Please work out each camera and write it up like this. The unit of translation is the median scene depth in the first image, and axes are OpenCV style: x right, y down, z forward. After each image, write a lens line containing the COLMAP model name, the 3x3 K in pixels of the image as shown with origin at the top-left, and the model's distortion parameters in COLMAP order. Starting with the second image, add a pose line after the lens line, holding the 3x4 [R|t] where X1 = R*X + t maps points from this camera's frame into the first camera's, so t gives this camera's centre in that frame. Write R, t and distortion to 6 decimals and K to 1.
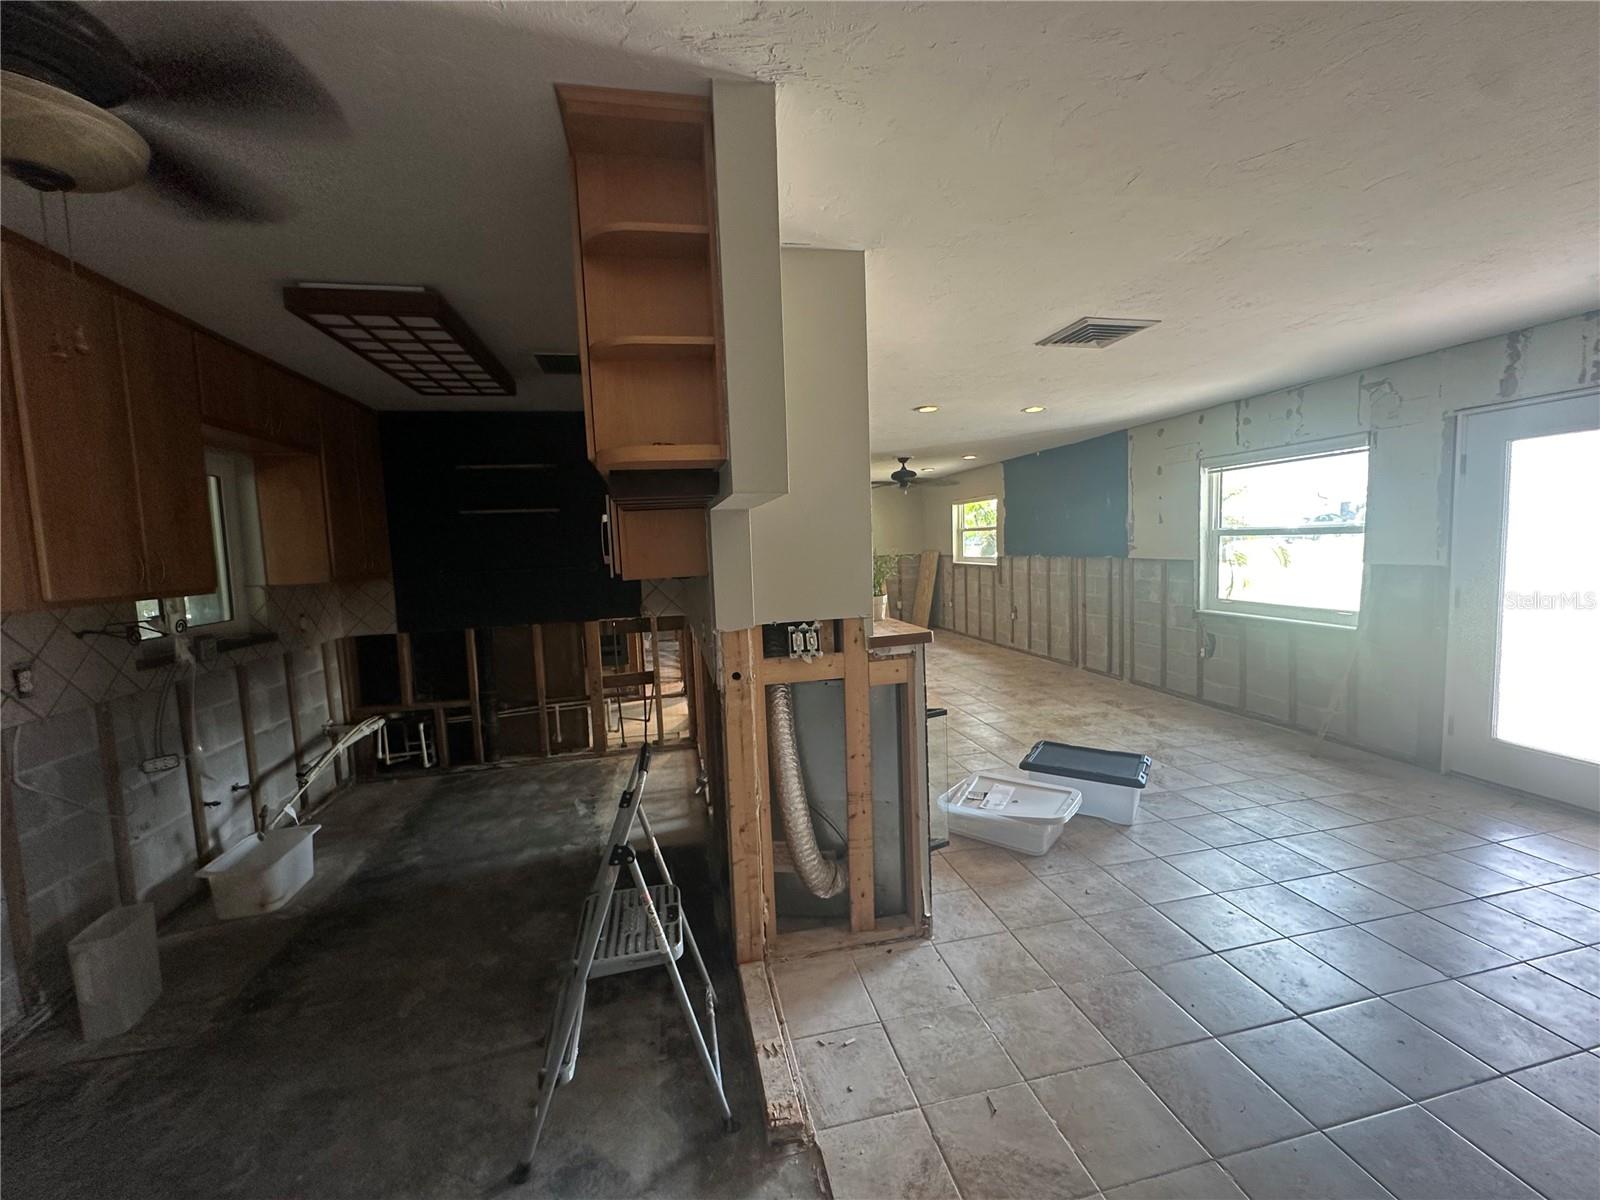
lens RADIAL K [[637.4, 0, 795.7], [0, 637.4, 596.6], [0, 0, 1]] dist [0.013807, -0.000370]
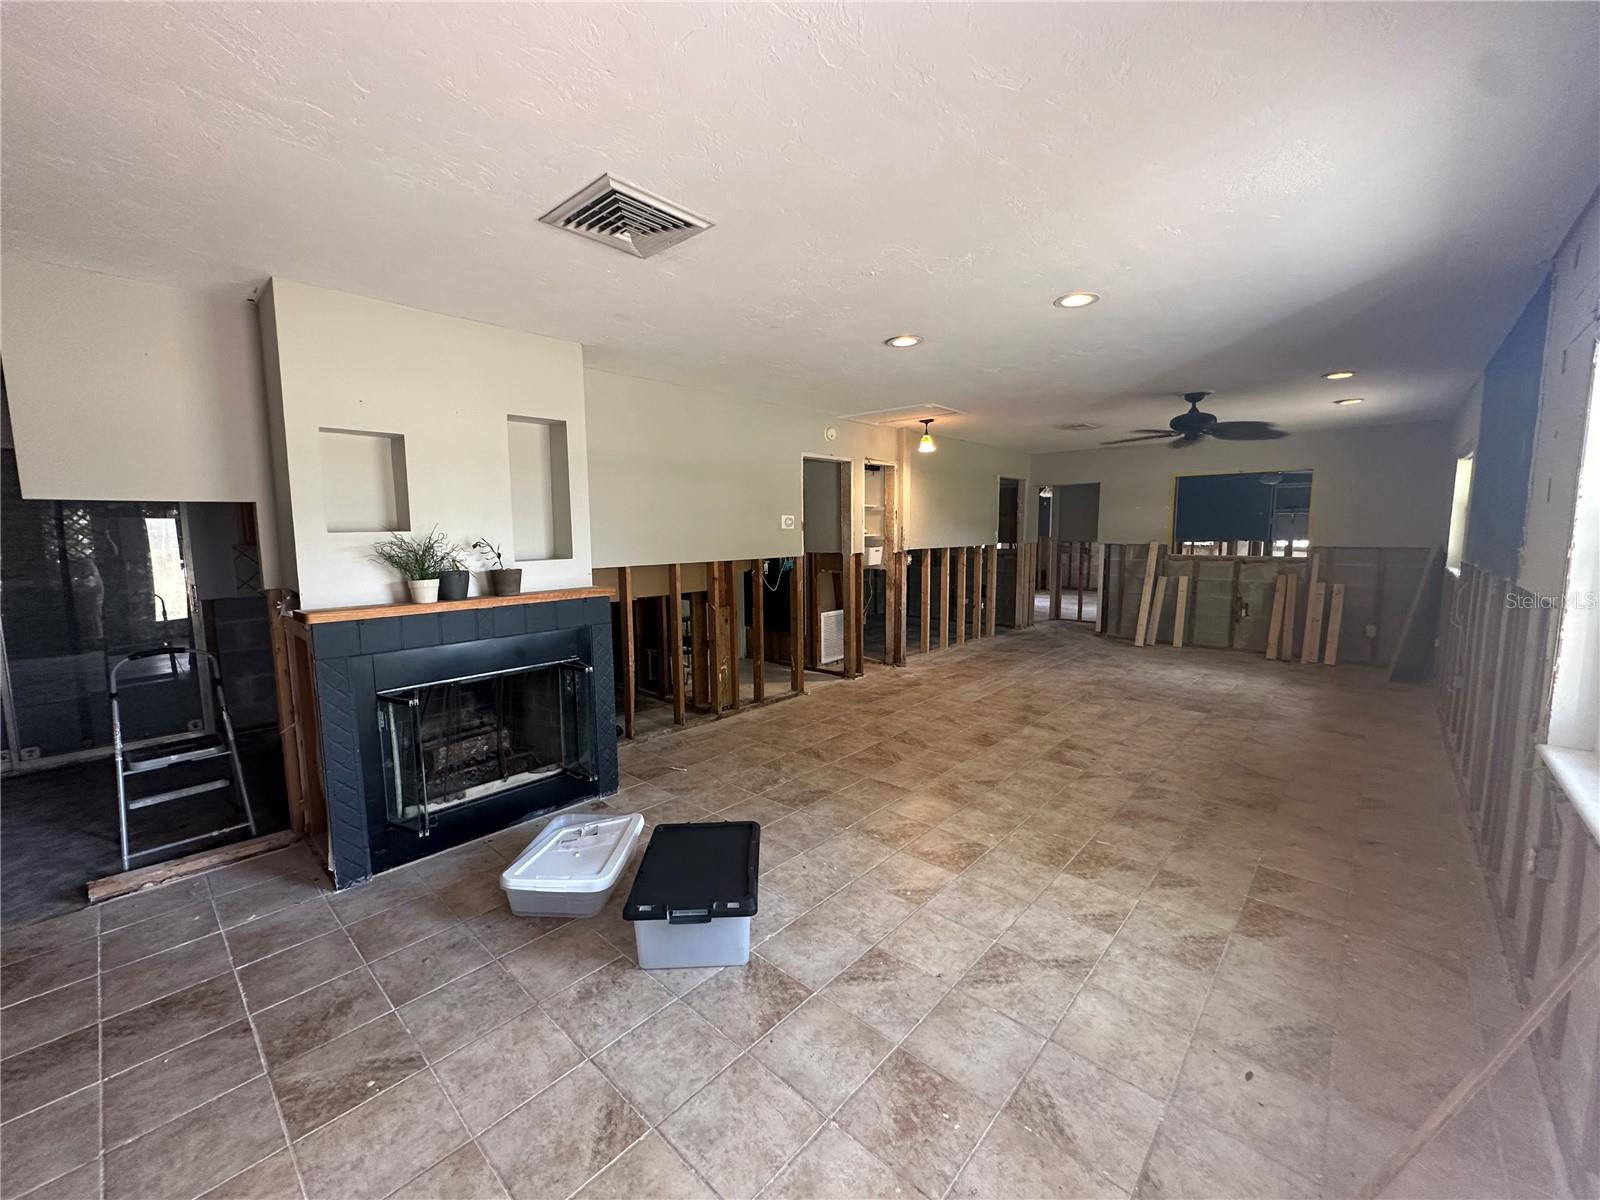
lens RADIAL K [[637.4, 0, 795.7], [0, 637.4, 596.6], [0, 0, 1]] dist [0.013807, -0.000370]
pose [[0.577865, 0.122094, -0.806948, 0.743887], [-0.085845, 0.992355, 0.088672, -0.064540], [0.811605, 0.018032, 0.583928, 0.493479]]
